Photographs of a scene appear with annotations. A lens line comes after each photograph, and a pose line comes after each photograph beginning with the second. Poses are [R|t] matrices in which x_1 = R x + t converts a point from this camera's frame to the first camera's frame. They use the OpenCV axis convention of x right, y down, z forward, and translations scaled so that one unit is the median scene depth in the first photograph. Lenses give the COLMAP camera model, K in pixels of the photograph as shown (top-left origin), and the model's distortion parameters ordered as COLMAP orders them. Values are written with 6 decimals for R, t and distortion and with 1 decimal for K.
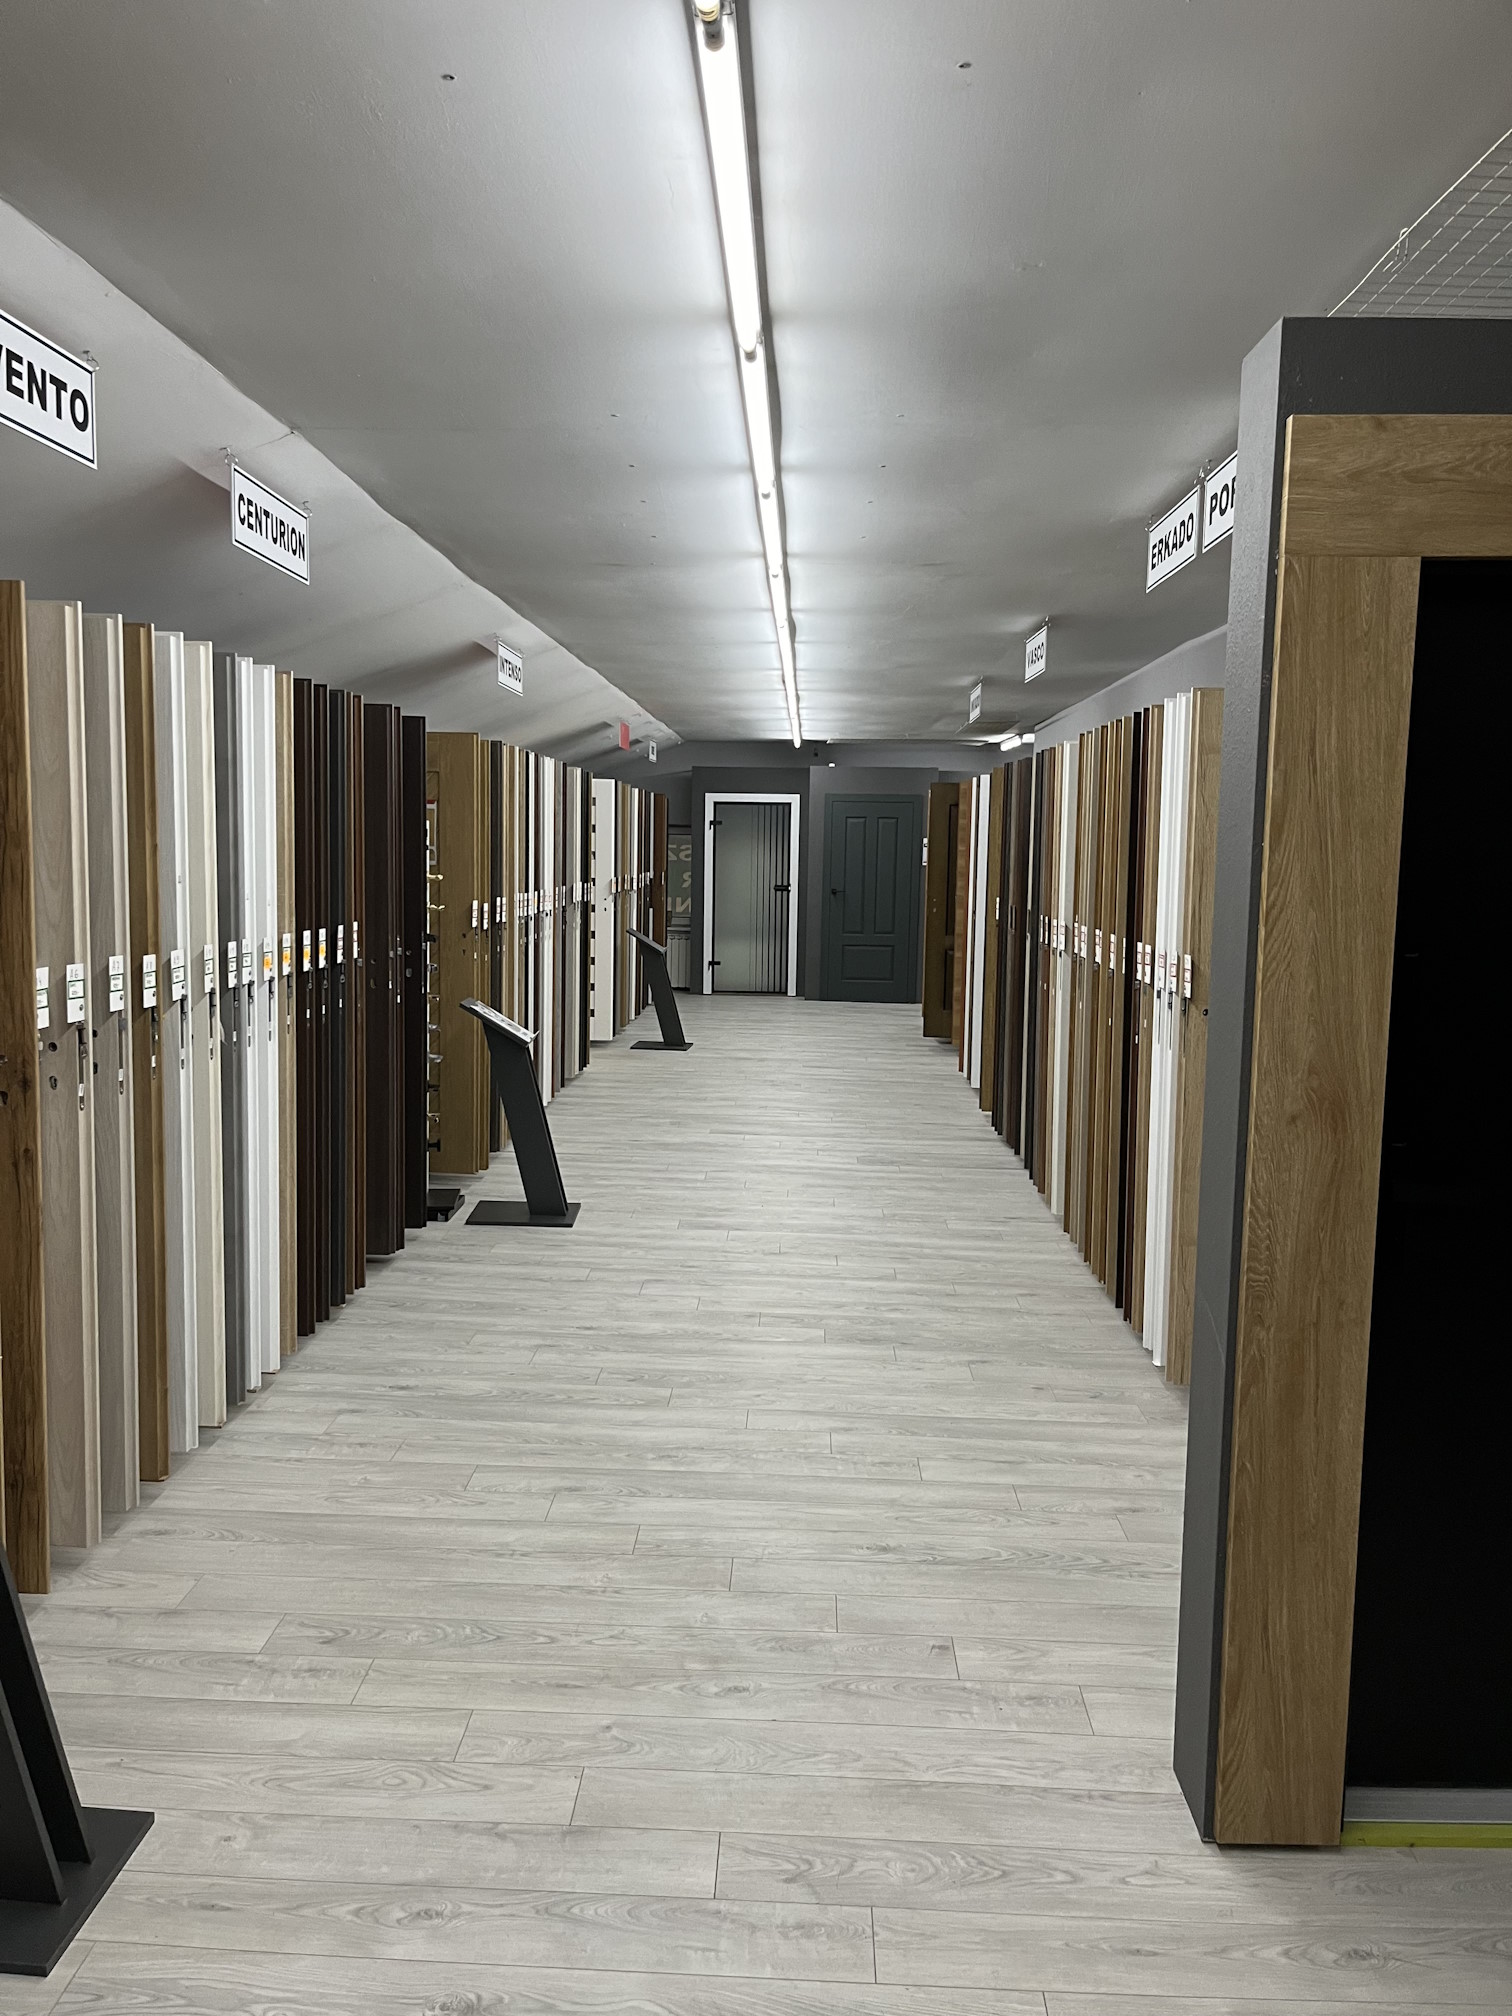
lens RADIAL K [[1604.8, 0, 755.2], [0, 1604.8, 1004.2], [0, 0, 1]] dist [0.016247, -0.006814]
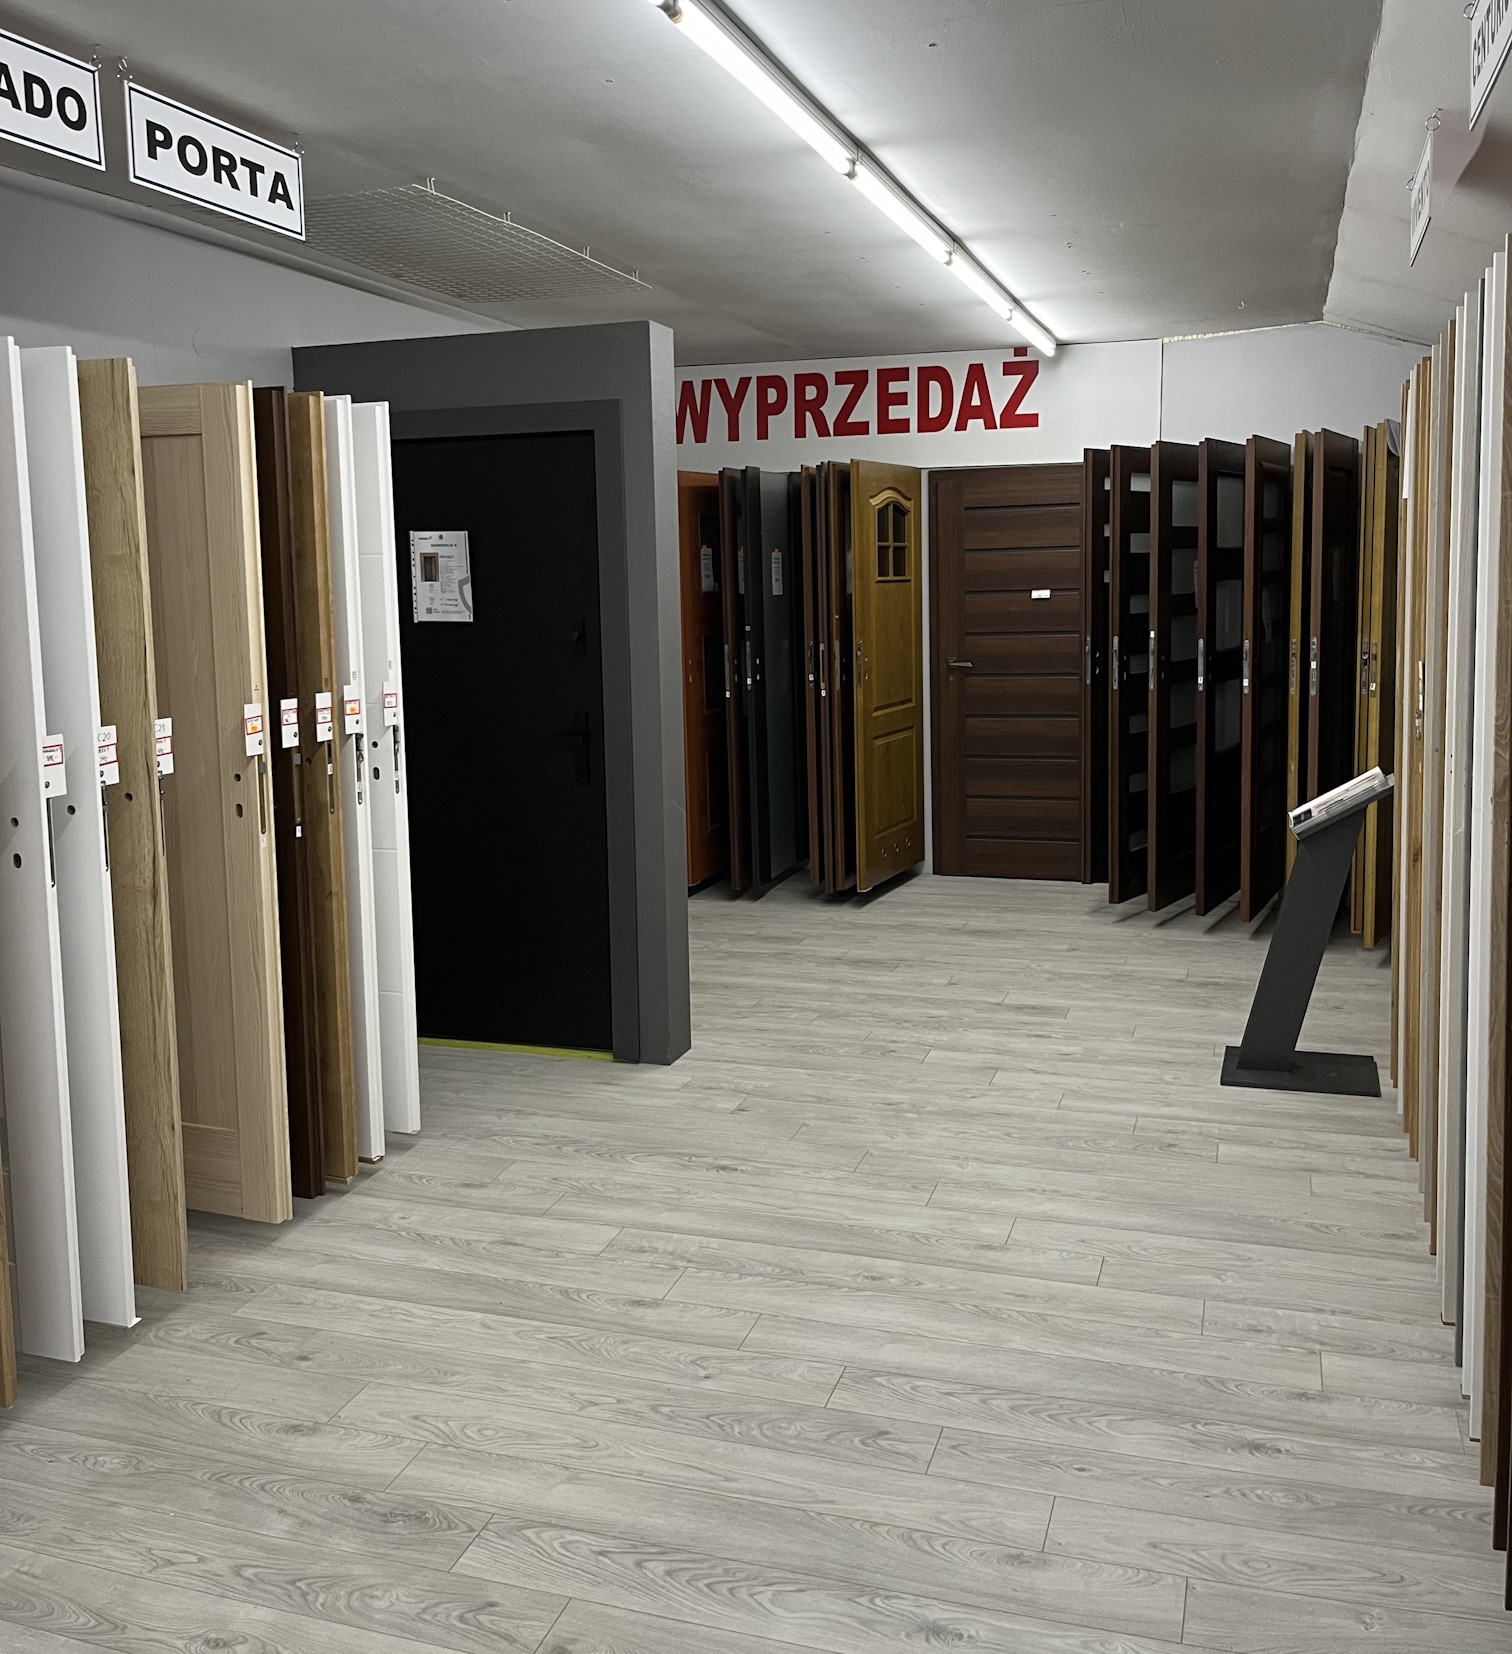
lens RADIAL K [[1531.5, 0, 754.1], [0, 1531.5, 826.6], [0, 0, 1]] dist [-0.020875, 0.000000]
pose [[-0.960827, -0.037744, 0.274568, -0.211742], [0.036354, 0.964960, 0.259868, -0.169249], [-0.274755, 0.259670, -0.925787, 1.745355]]
